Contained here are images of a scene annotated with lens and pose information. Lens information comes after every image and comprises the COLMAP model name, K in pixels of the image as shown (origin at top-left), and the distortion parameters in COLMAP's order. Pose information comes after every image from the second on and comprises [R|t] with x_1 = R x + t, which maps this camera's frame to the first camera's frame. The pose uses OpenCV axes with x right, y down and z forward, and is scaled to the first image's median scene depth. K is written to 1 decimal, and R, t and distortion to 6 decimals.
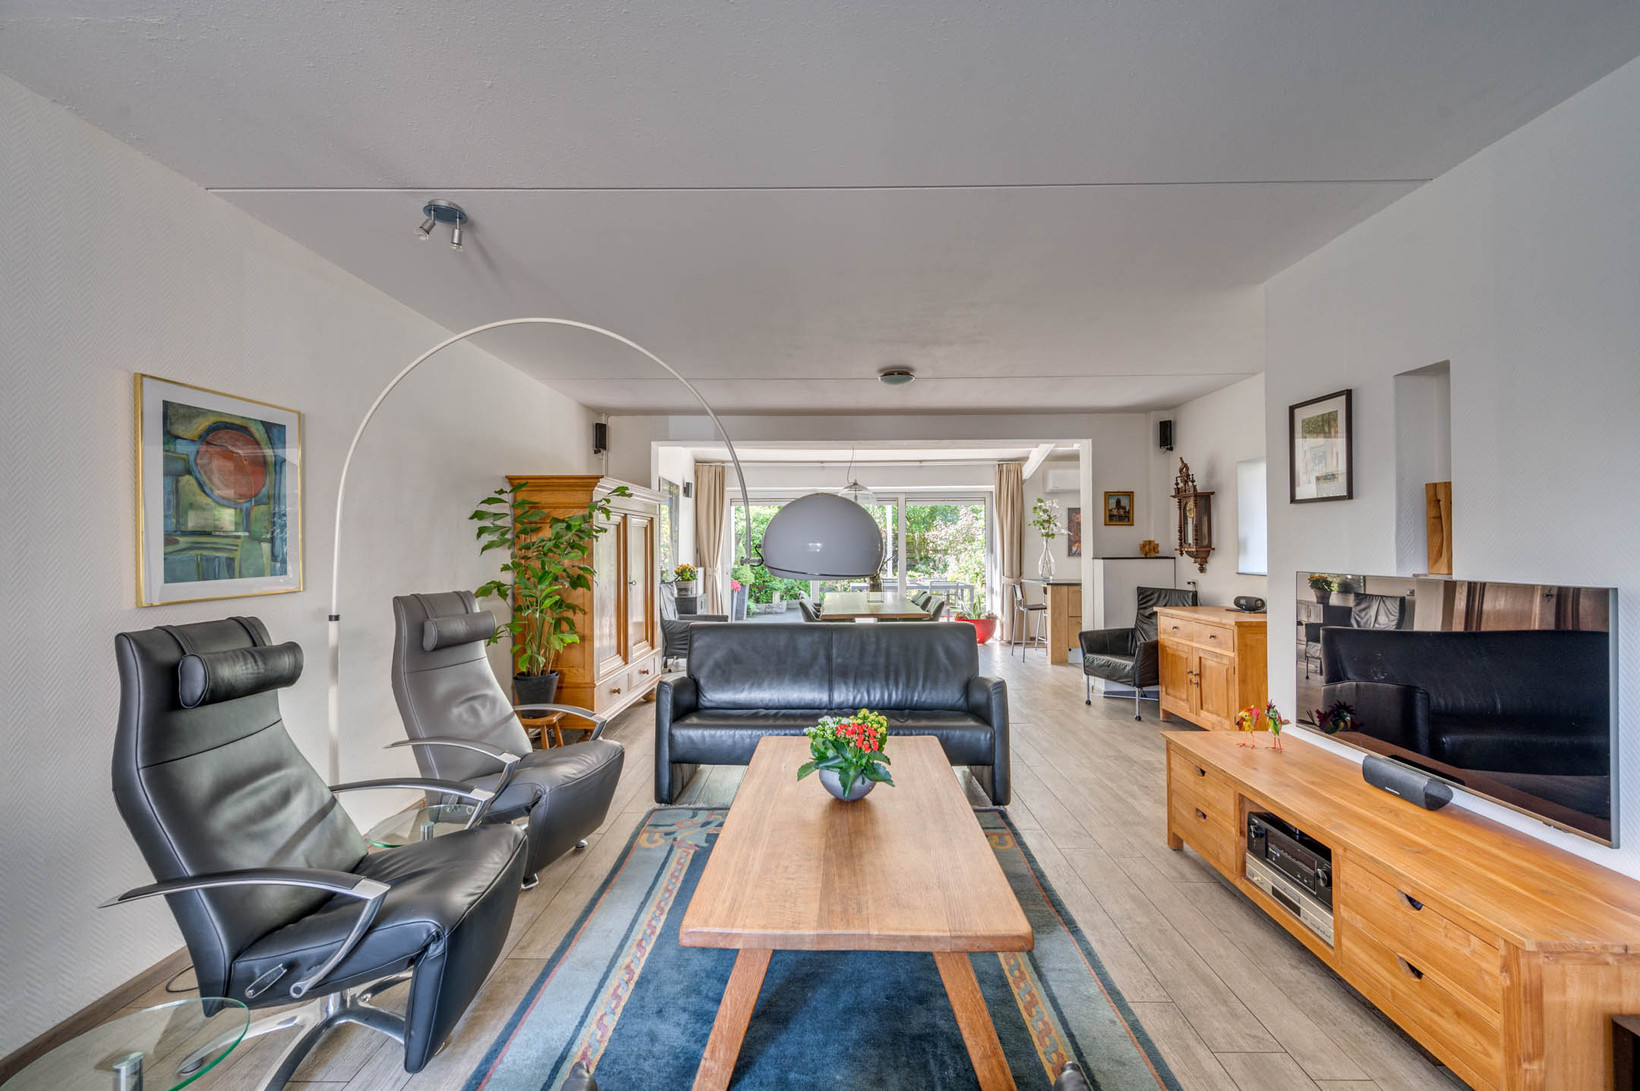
lens RADIAL K [[655.9, 0, 818.3], [0, 655.9, 540.0], [0, 0, 1]] dist [0.002349, -0.000722]
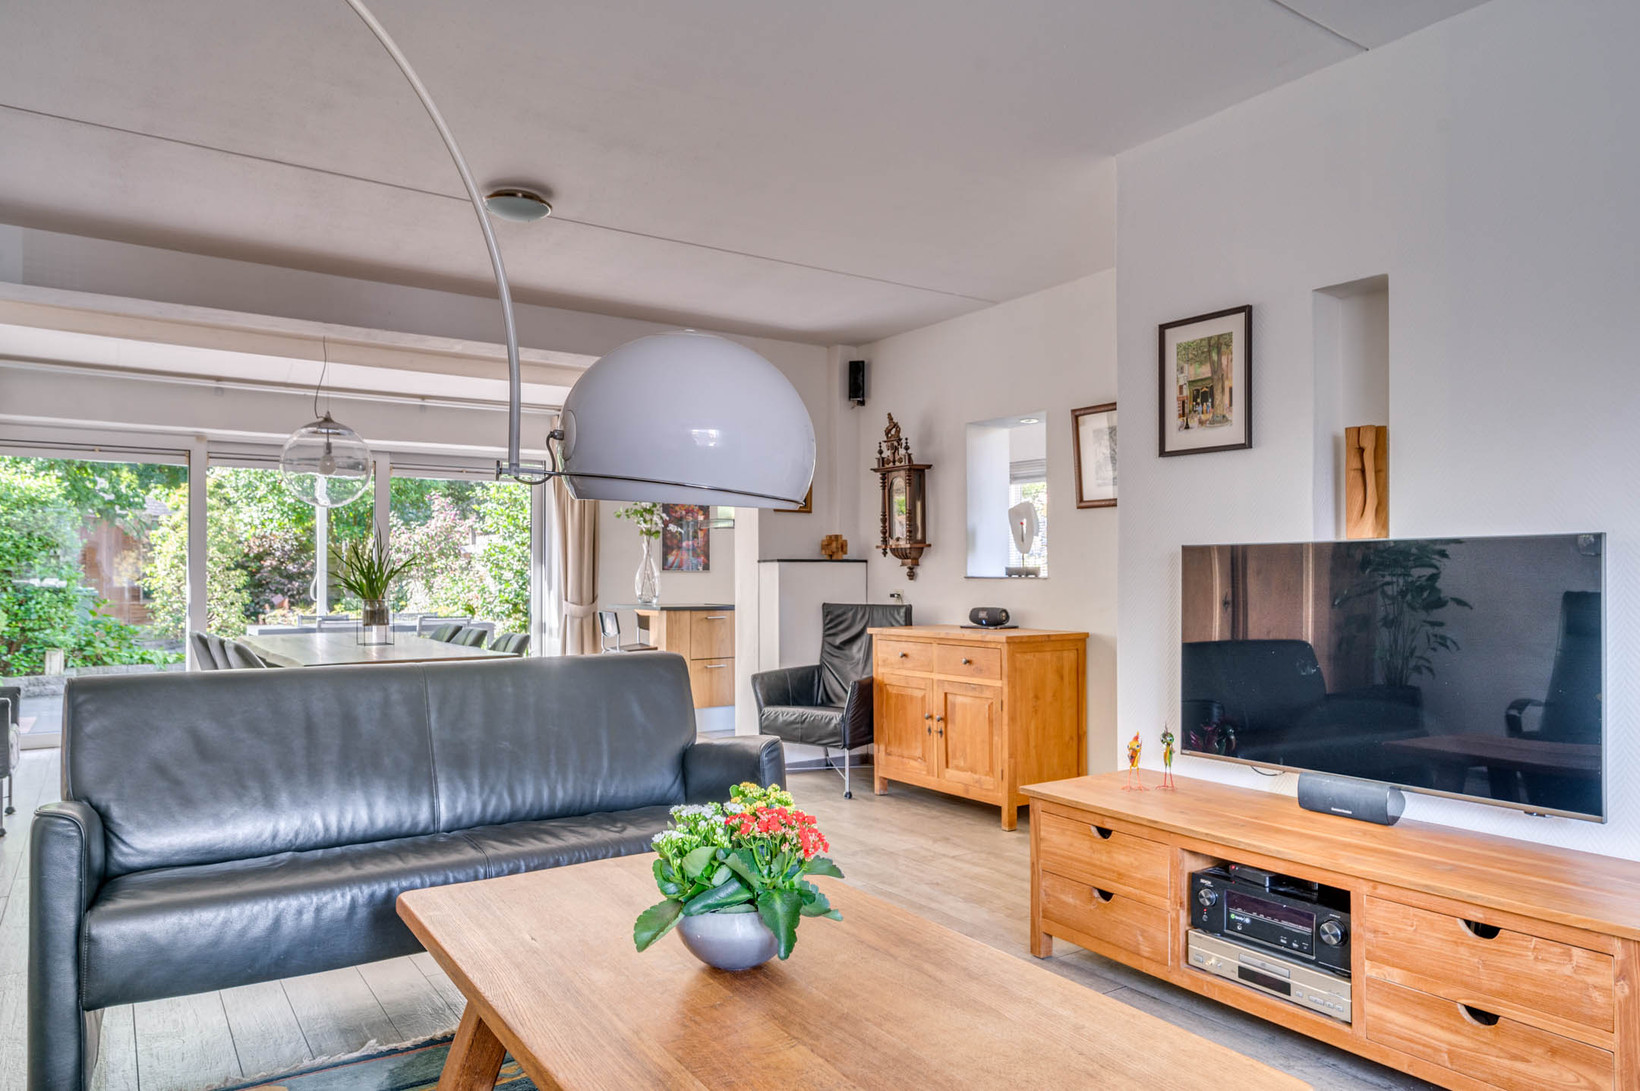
lens RADIAL K [[1056.2, 0, 818.8], [0, 1056.2, 565.1], [0, 0, 1]] dist [-0.002340, 0.004330]
pose [[0.816983, 0.011444, 0.576548, -0.206626], [-0.010366, 0.999933, -0.005159, 0.057010], [-0.576569, -0.001762, 0.817047, 0.185566]]
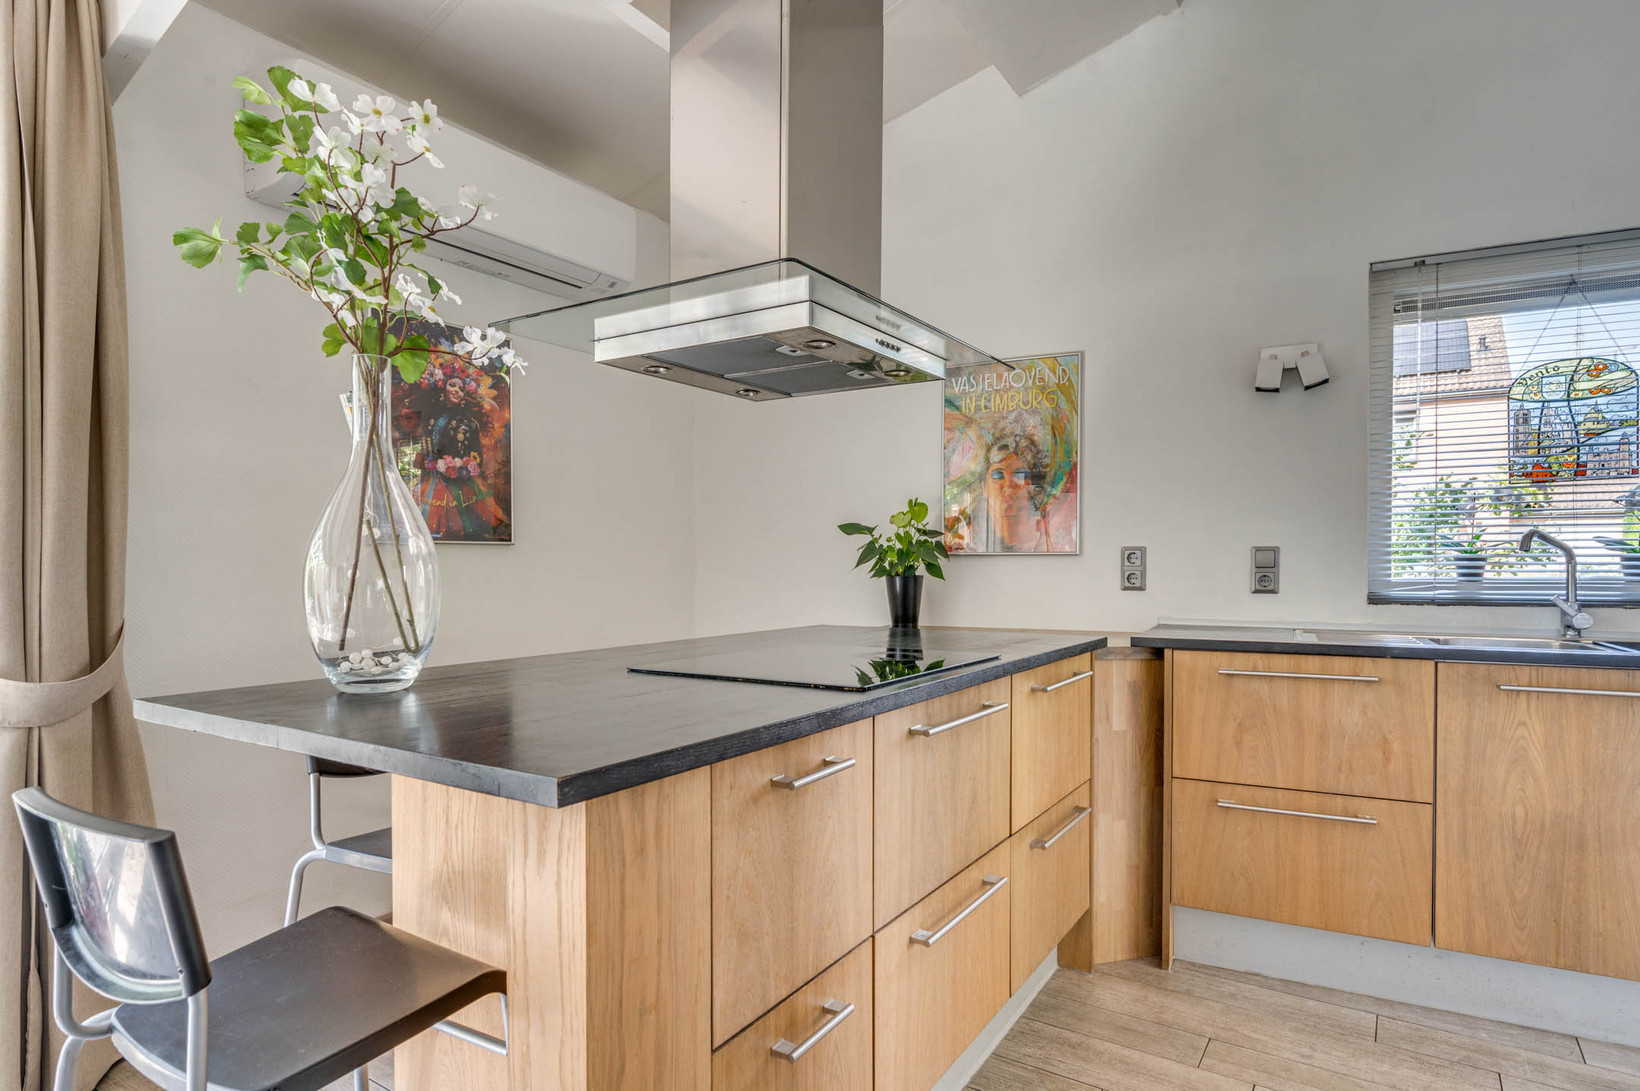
lens RADIAL K [[895.3, 0, 822.4], [0, 895.3, 577.1], [0, 0, 1]] dist [0.001942, 0.001301]
pose [[0.535118, -0.011248, 0.844702, 0.520054], [-0.010920, 0.999736, 0.020231, 0.071826], [-0.844707, -0.020051, 0.534854, 1.756427]]
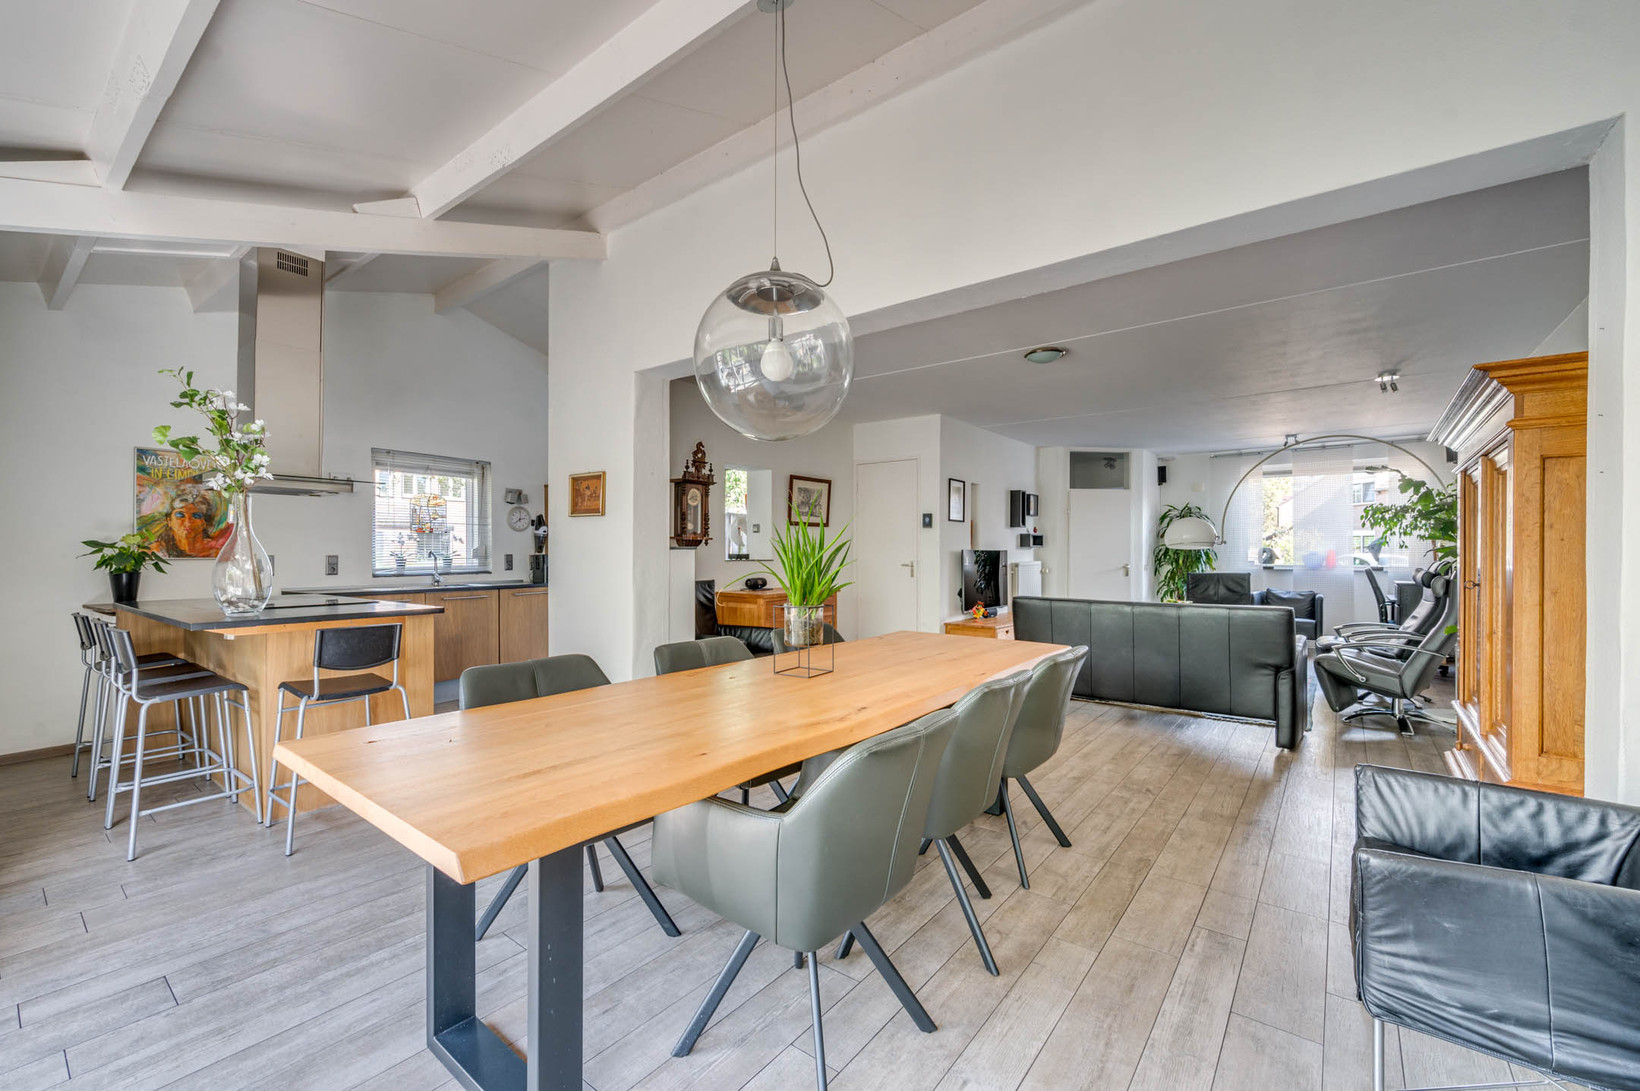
lens RADIAL K [[667.9, 0, 825.1], [0, 667.9, 551.7], [0, 0, 1]] dist [-0.003983, 0.001044]
pose [[-0.802163, 0.002794, 0.597098, -0.238558], [-0.004791, 0.999927, -0.011116, 0.060483], [-0.597085, -0.011778, -0.802091, 2.326800]]
